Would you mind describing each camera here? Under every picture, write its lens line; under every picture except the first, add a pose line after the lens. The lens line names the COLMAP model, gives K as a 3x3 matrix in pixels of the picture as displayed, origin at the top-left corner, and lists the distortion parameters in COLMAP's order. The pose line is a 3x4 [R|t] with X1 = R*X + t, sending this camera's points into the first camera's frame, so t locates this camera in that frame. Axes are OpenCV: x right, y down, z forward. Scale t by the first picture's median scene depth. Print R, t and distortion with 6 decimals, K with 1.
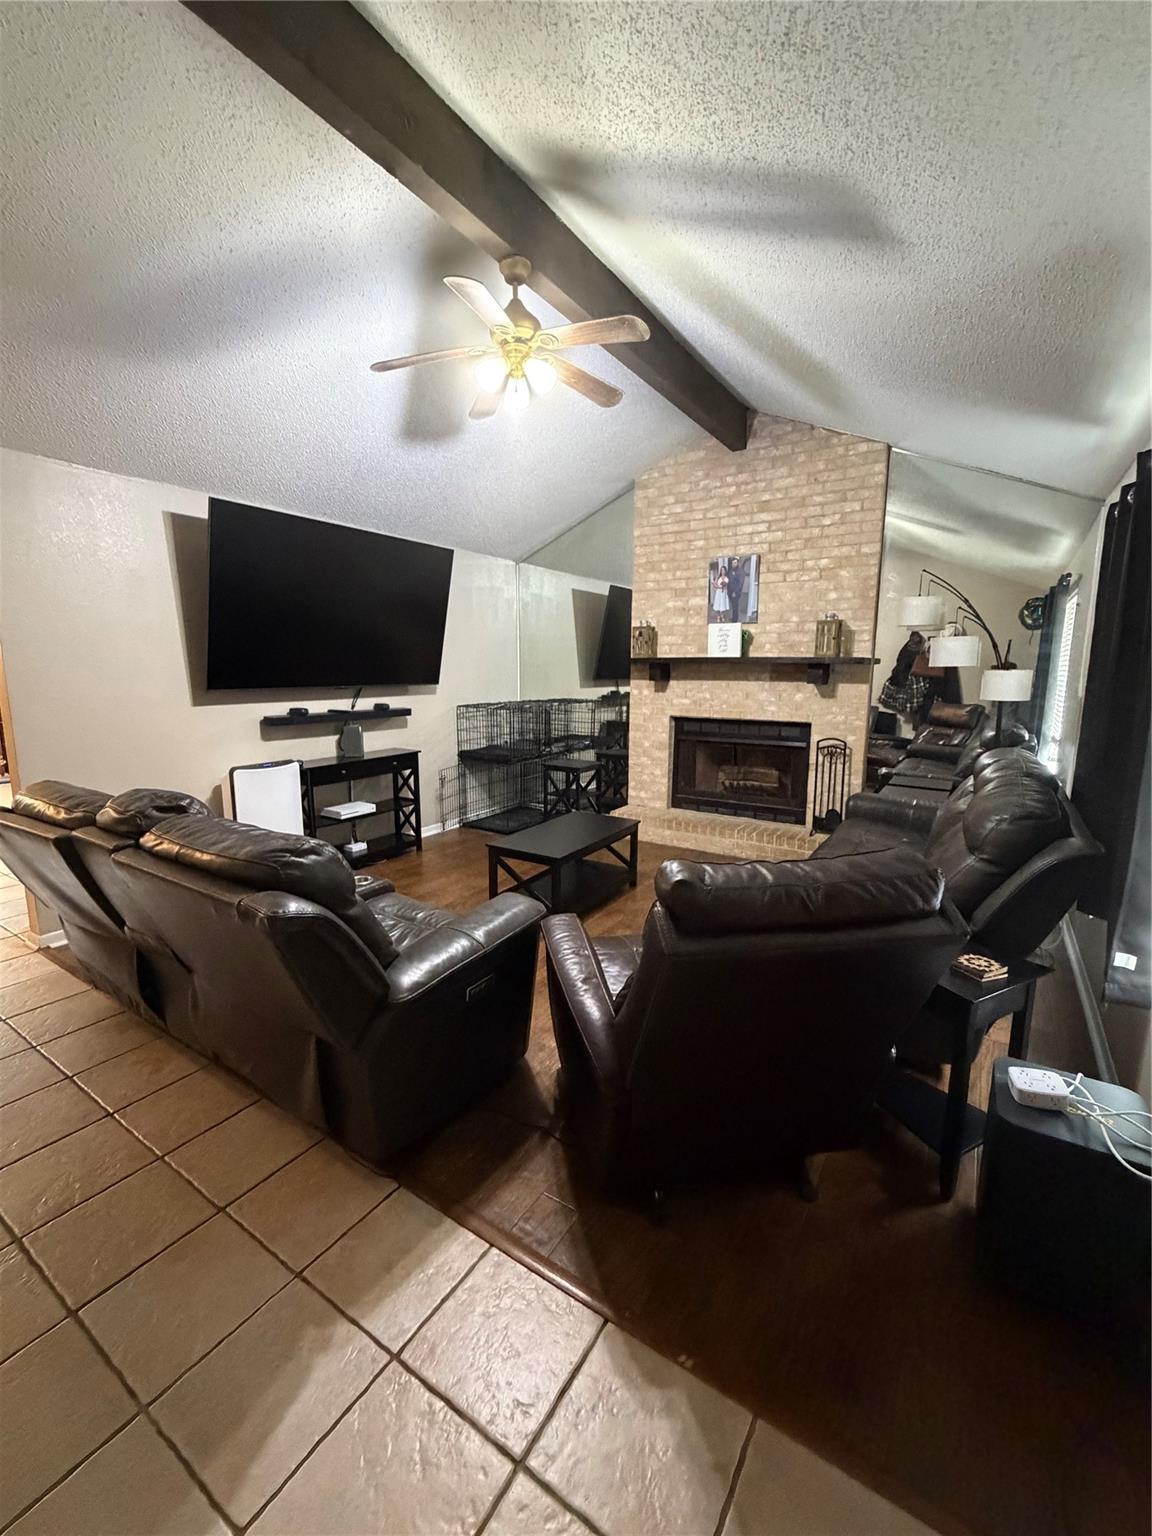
lens RADIAL K [[623.1, 0, 575.8], [0, 623.1, 767.2], [0, 0, 1]] dist [0.001042, 0.000045]
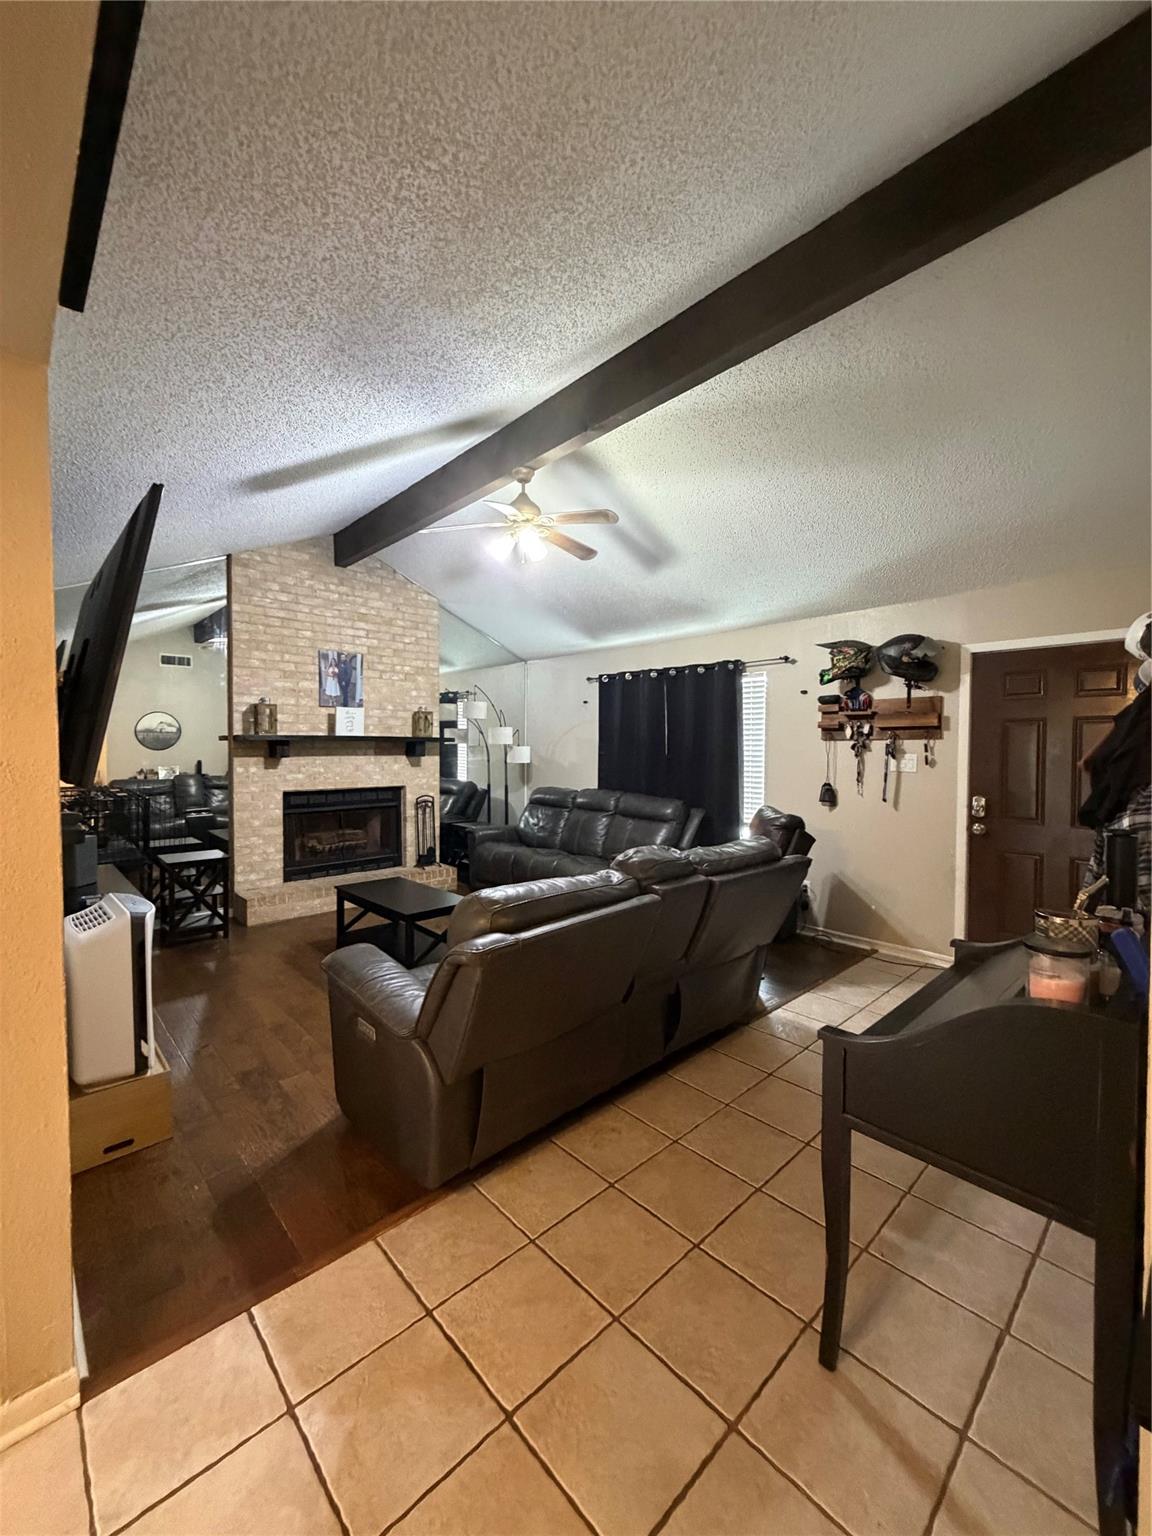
lens RADIAL K [[623.1, 0, 574.2], [0, 623.1, 766.1], [0, 0, 1]] dist [0.001042, 0.000045]
pose [[0.236777, -0.039704, 0.970752, -0.786763], [0.147625, 0.989033, 0.004444, -0.062884], [-0.960283, 0.142255, 0.240041, 0.318437]]
